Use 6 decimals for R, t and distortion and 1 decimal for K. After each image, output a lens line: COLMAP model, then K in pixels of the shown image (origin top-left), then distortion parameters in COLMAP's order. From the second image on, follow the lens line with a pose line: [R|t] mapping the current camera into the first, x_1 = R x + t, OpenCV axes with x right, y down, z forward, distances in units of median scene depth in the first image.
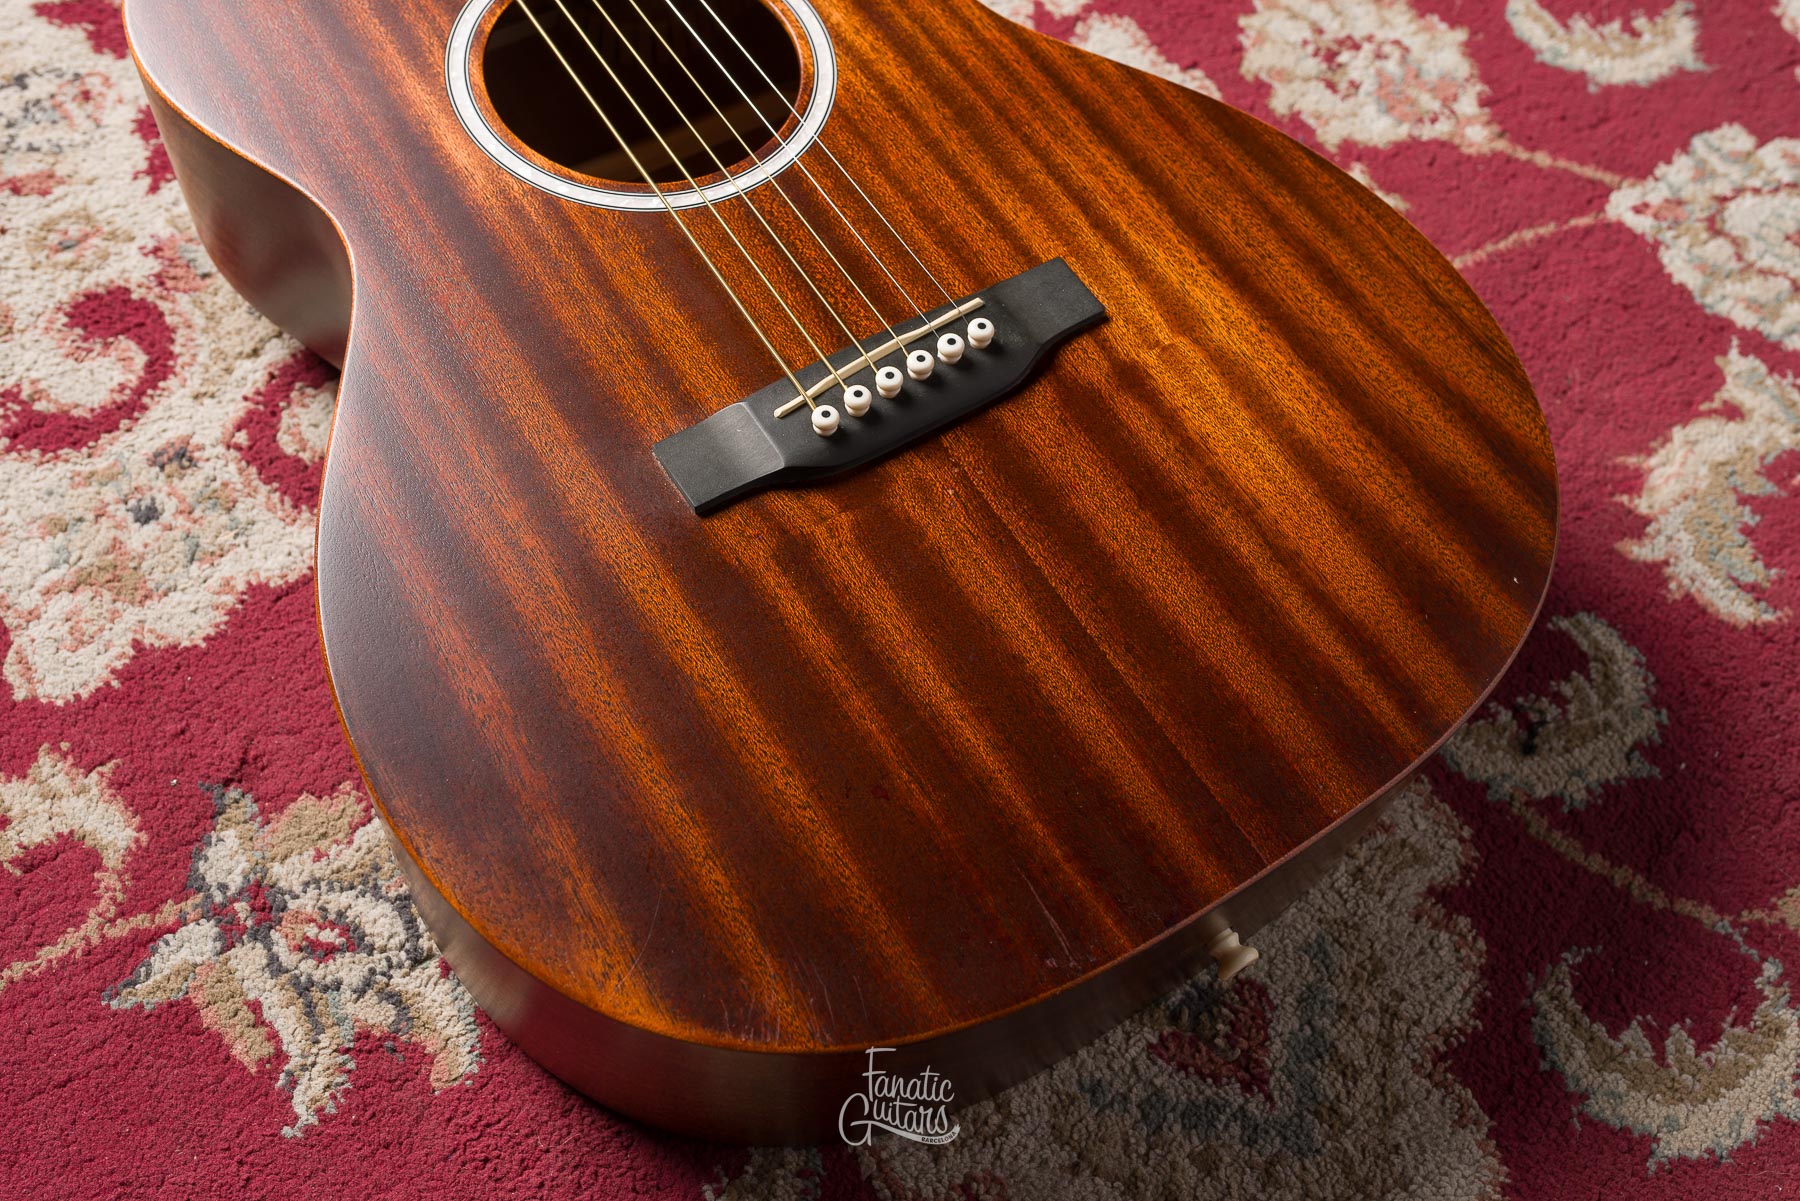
lens RADIAL K [[1812.5, 0, 910.5], [0, 1812.5, 578.0], [0, 0, 1]] dist [0.002103, 0.000000]
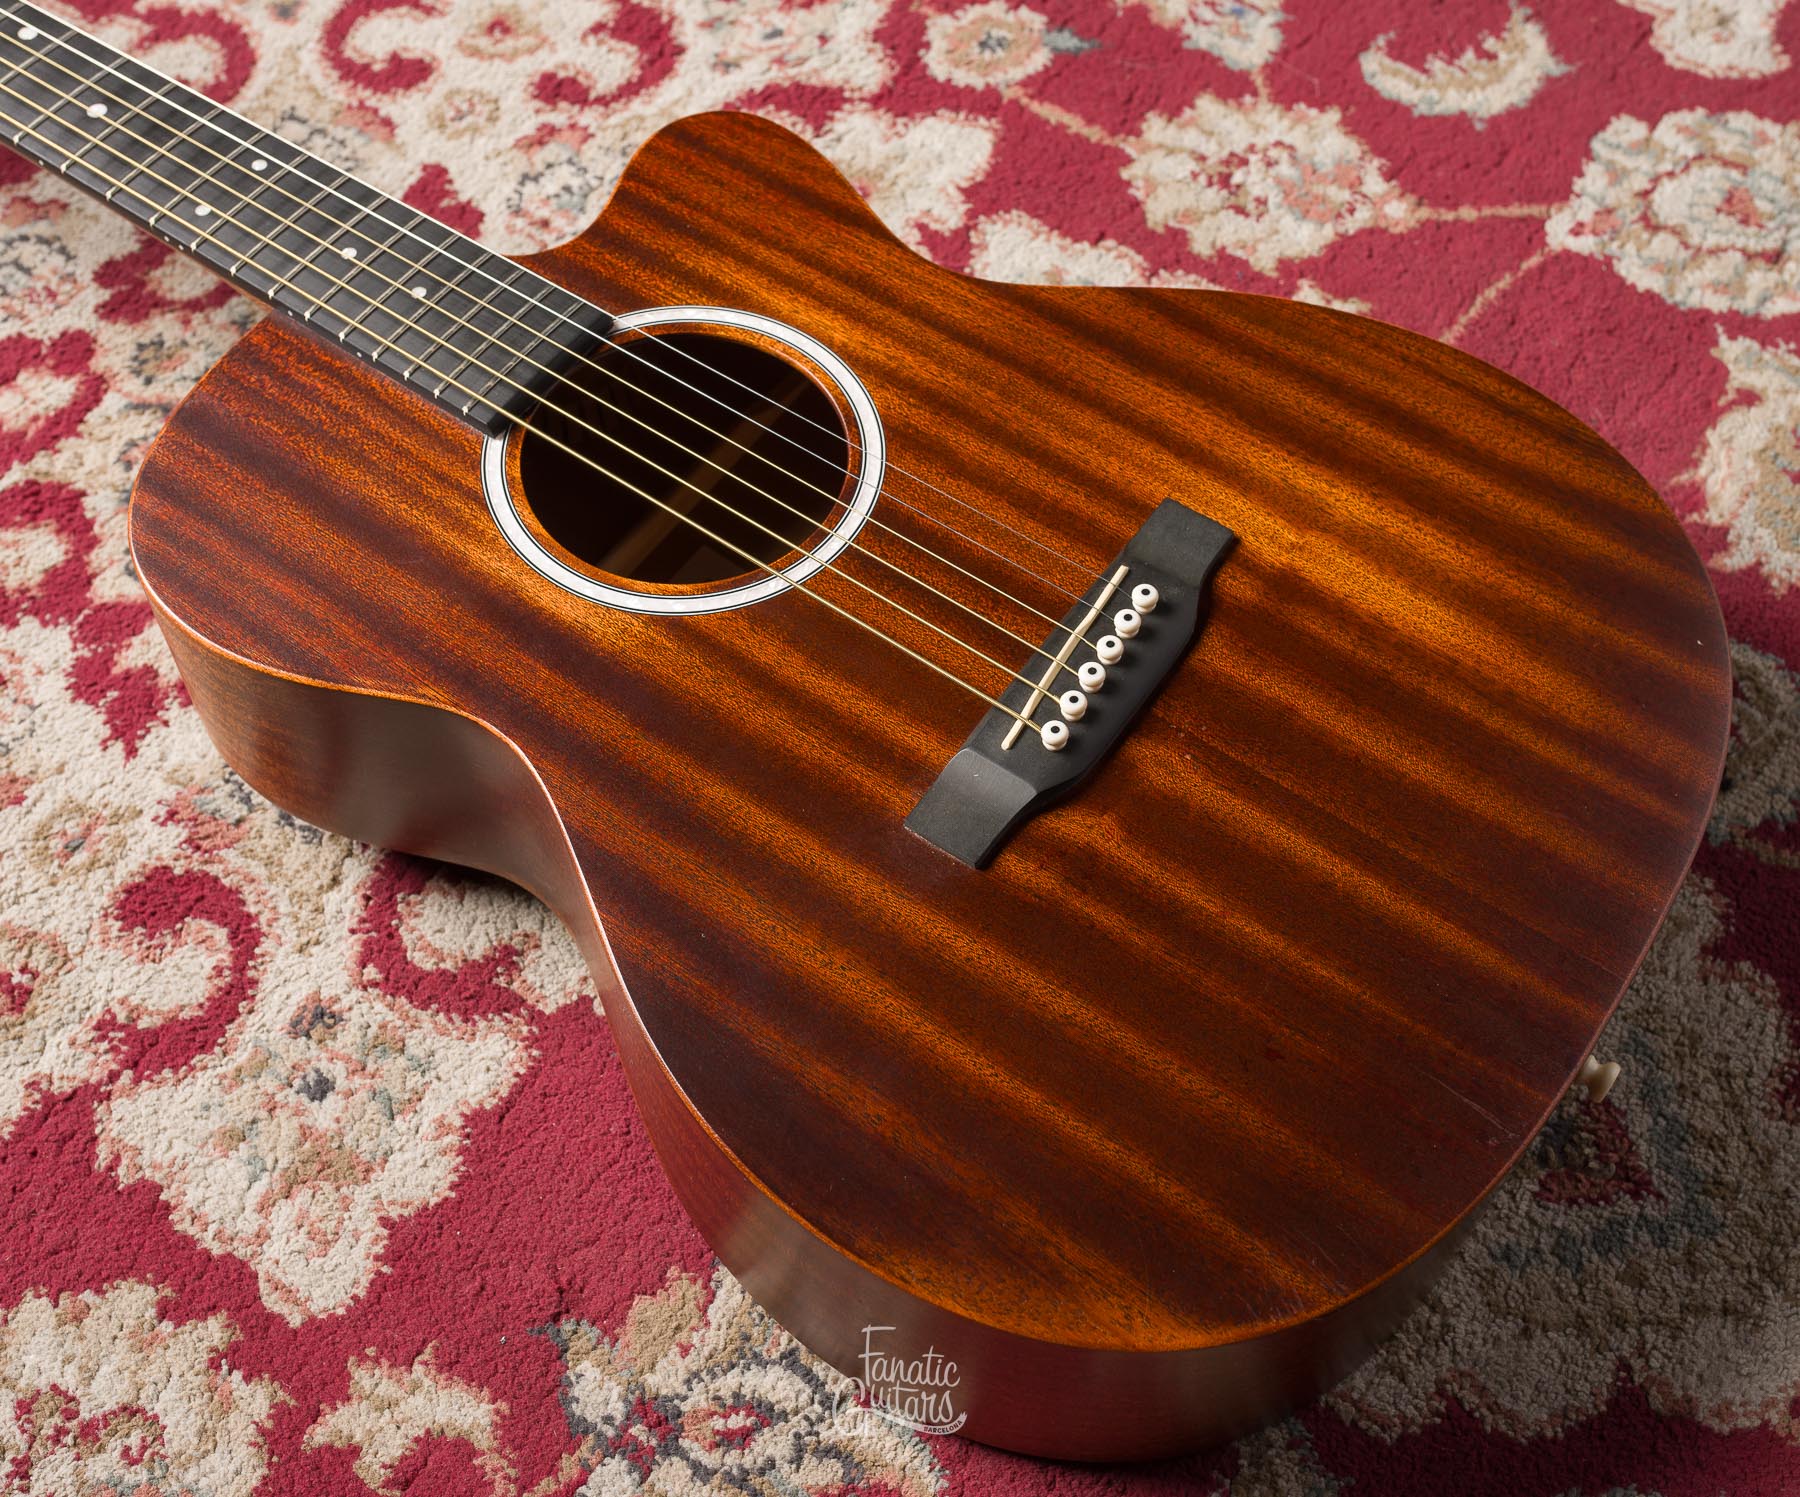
lens RADIAL K [[2296.6, 0, 984.2], [0, 2296.6, 720.6], [0, 0, 1]] dist [0.001511, 0.000000]
pose [[0.920692, -0.355287, 0.161546, -0.237006], [0.359274, 0.933220, 0.004833, -0.095109], [-0.152475, 0.053590, 0.986853, -0.210141]]
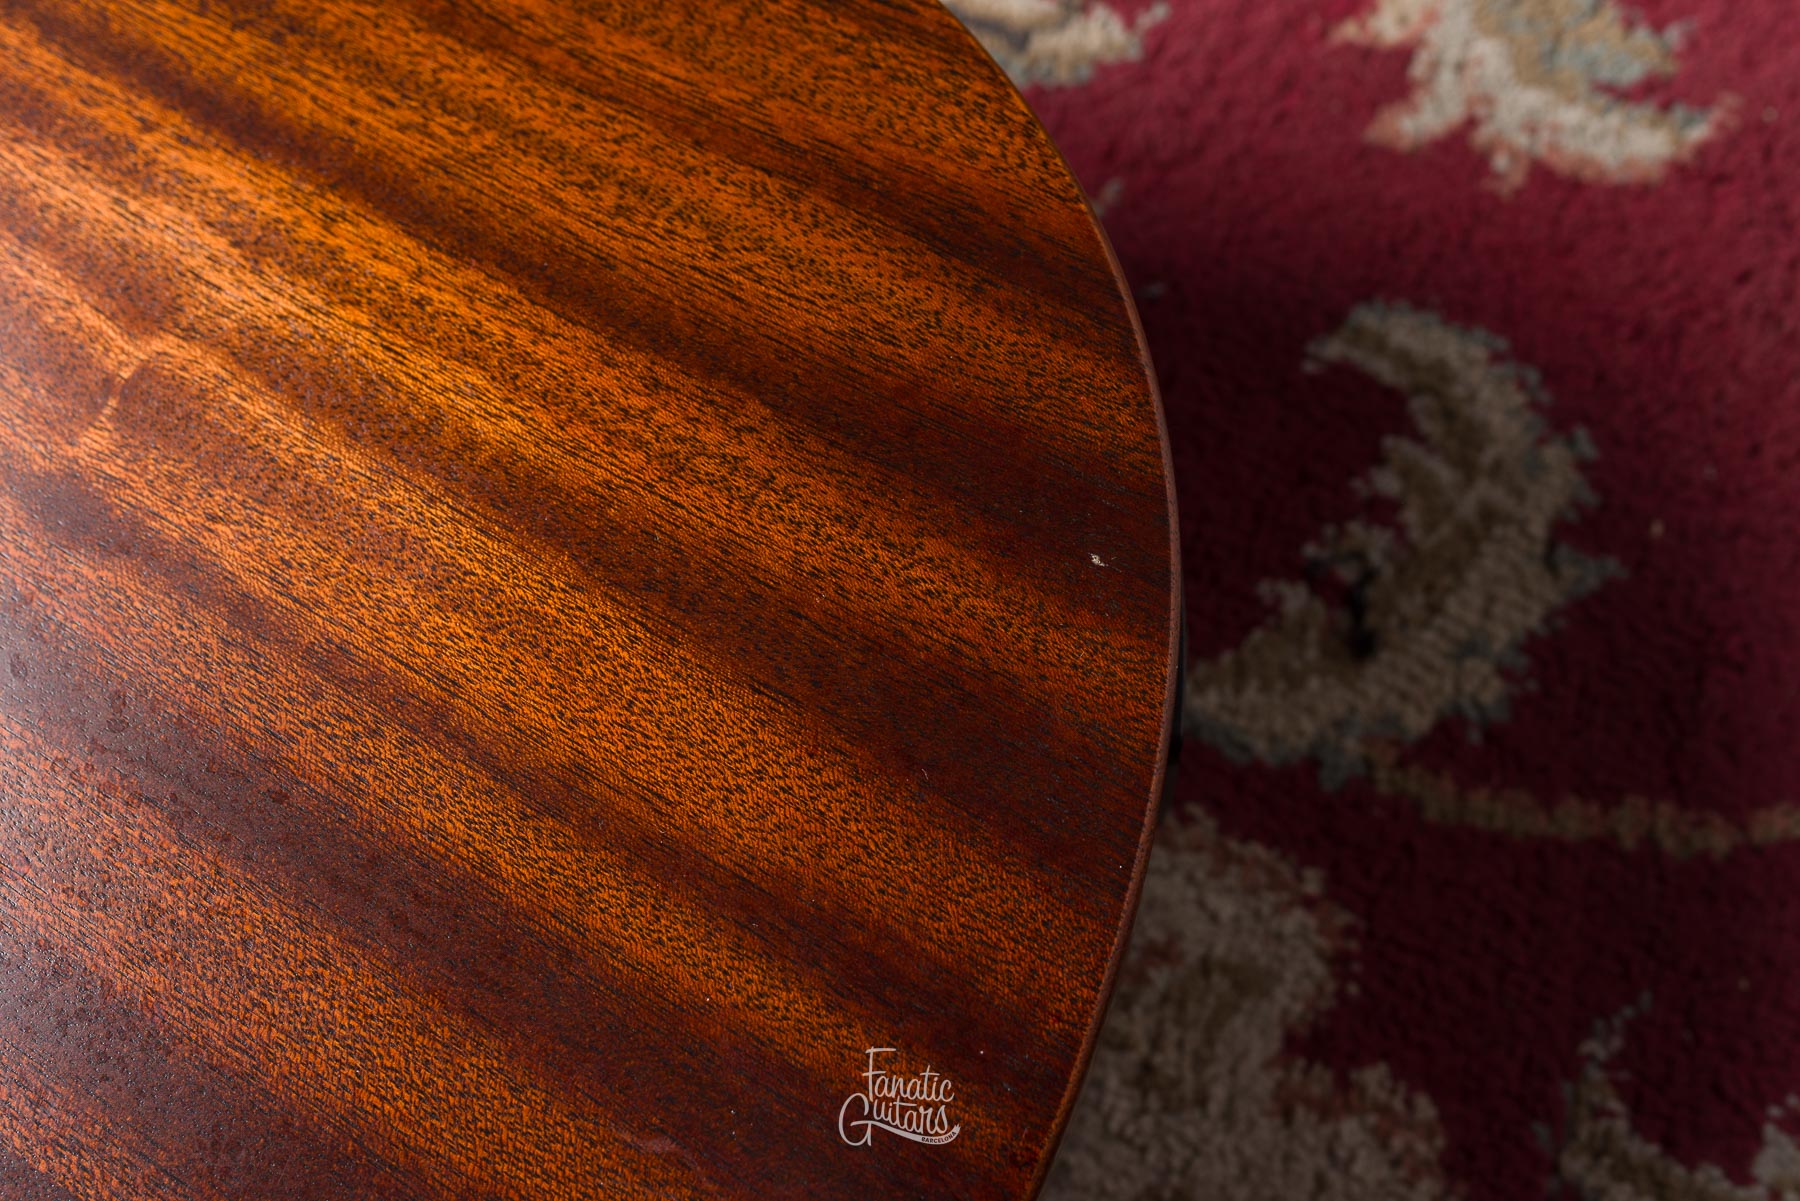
lens RADIAL K [[1812.5, 0, 923.0], [0, 1812.5, 591.4], [0, 0, 1]] dist [0.002103, 0.000000]
pose [[0.882591, -0.464798, -0.070679, 0.276685], [0.468523, 0.857094, 0.214189, -0.081796], [-0.038976, -0.222156, 0.974232, 0.522899]]
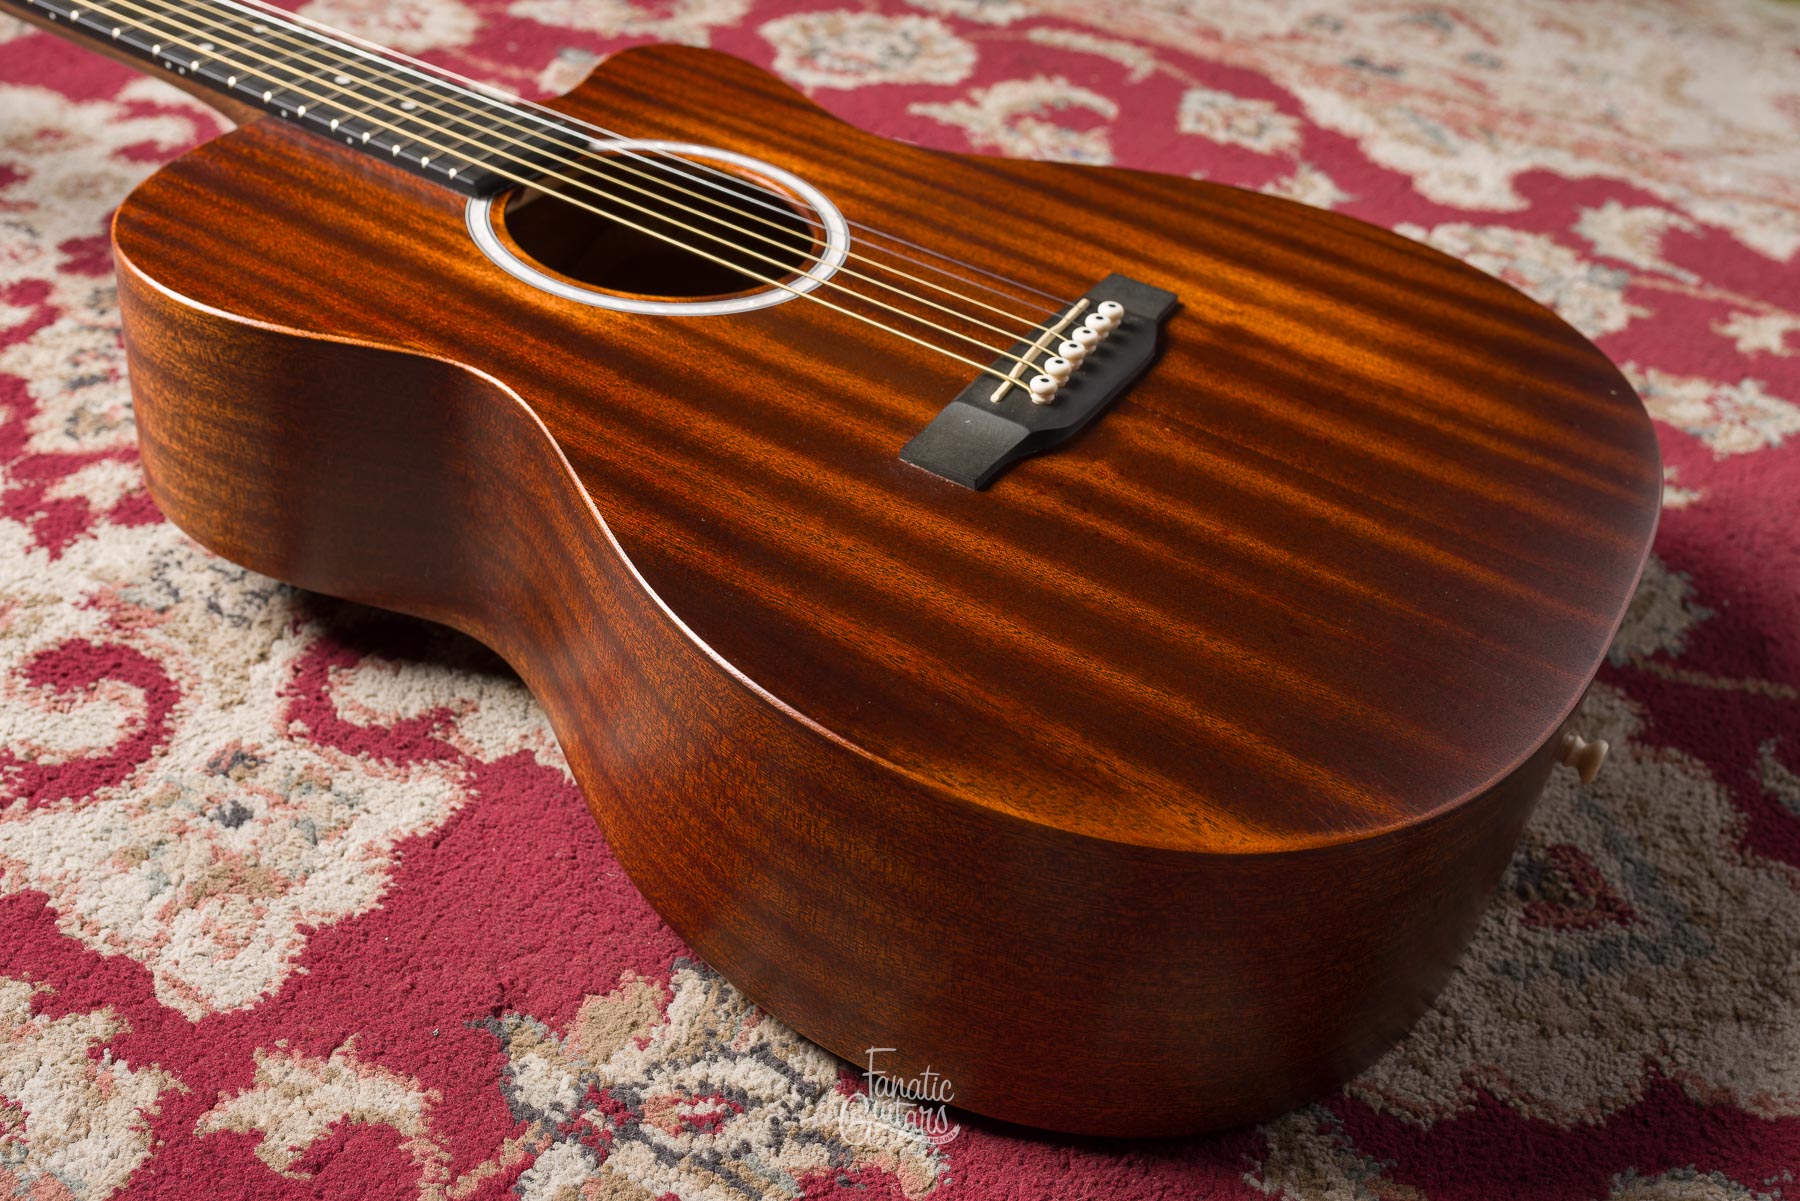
lens RADIAL K [[1928.8, 0, 908.6], [0, 1928.8, 571.0], [0, 0, 1]] dist [0.002013, 0.000000]
pose [[0.894950, -0.253419, 0.367211, -0.448649], [0.365292, 0.888747, -0.276932, 0.230785], [-0.256178, 0.381979, 0.887955, 0.075750]]
